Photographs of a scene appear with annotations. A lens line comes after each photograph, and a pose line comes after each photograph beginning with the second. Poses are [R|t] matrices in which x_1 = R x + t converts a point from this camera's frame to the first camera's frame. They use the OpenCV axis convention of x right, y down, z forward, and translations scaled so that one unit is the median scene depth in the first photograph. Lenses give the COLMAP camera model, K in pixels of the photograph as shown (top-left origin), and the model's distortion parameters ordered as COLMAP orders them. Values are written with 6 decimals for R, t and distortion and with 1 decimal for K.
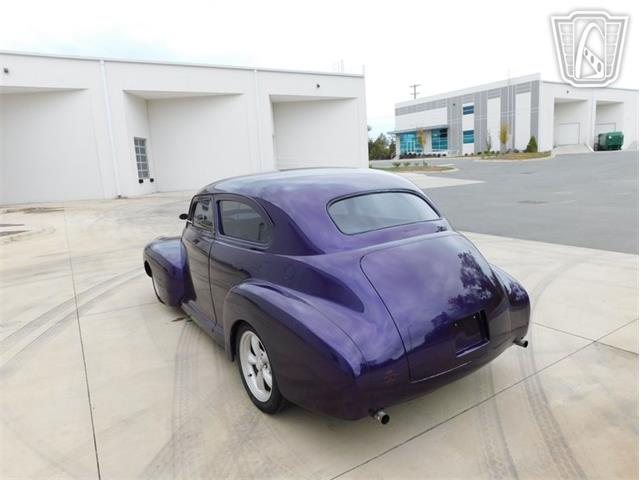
lens RADIAL K [[420.5, 0, 318.3], [0, 420.5, 237.5], [0, 0, 1]] dist [-0.071907, 0.054410]
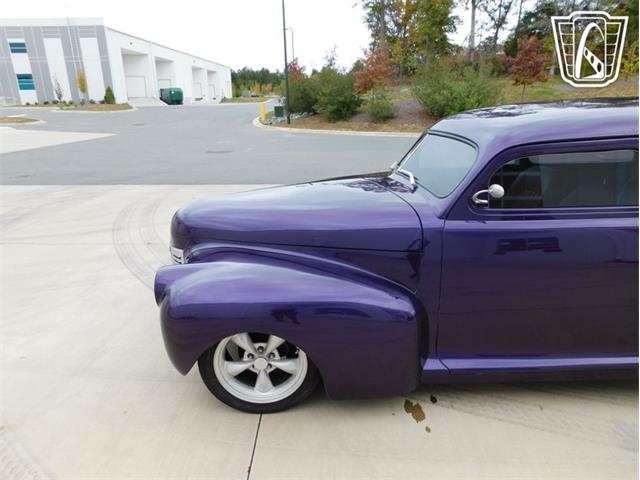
lens RADIAL K [[420.5, 0, 316.6], [0, 420.5, 237.2], [0, 0, 1]] dist [-0.071907, 0.054410]
pose [[0.547790, -0.209896, 0.809857, -0.102550], [0.122217, 0.977708, 0.170731, -0.013529], [-0.827640, 0.005453, 0.561232, 0.112886]]
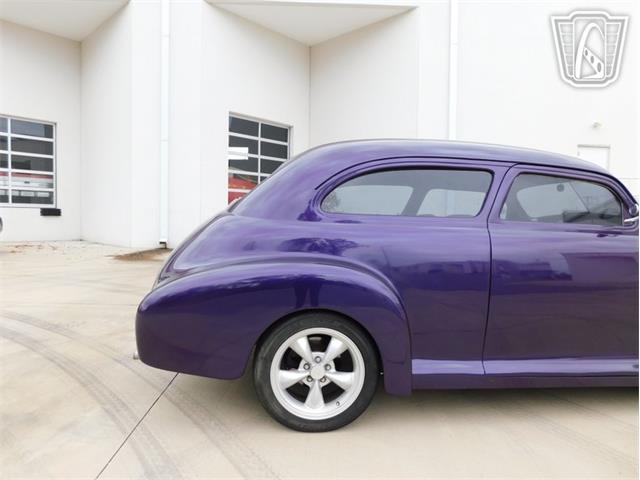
lens RADIAL K [[420.5, 0, 319.4], [0, 420.5, 240.3], [0, 0, 1]] dist [-0.071907, 0.054410]
pose [[-0.495307, 0.093847, -0.863634, 0.084552], [-0.138570, 0.972884, 0.185191, -0.012578], [0.857595, 0.211400, -0.468872, 0.139140]]
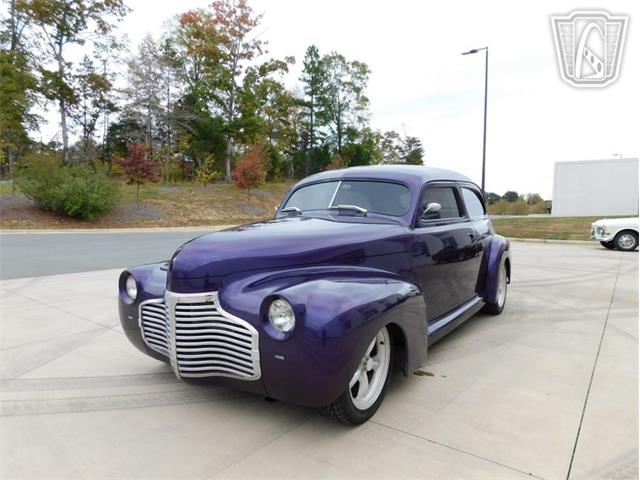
lens RADIAL K [[420.5, 0, 316.8], [0, 420.5, 237.5], [0, 0, 1]] dist [-0.071907, 0.054410]
pose [[-0.354004, -0.010342, 0.935187, -0.116866], [0.164308, 0.983699, 0.073075, -0.009851], [-0.920698, 0.179527, -0.346533, 0.181253]]
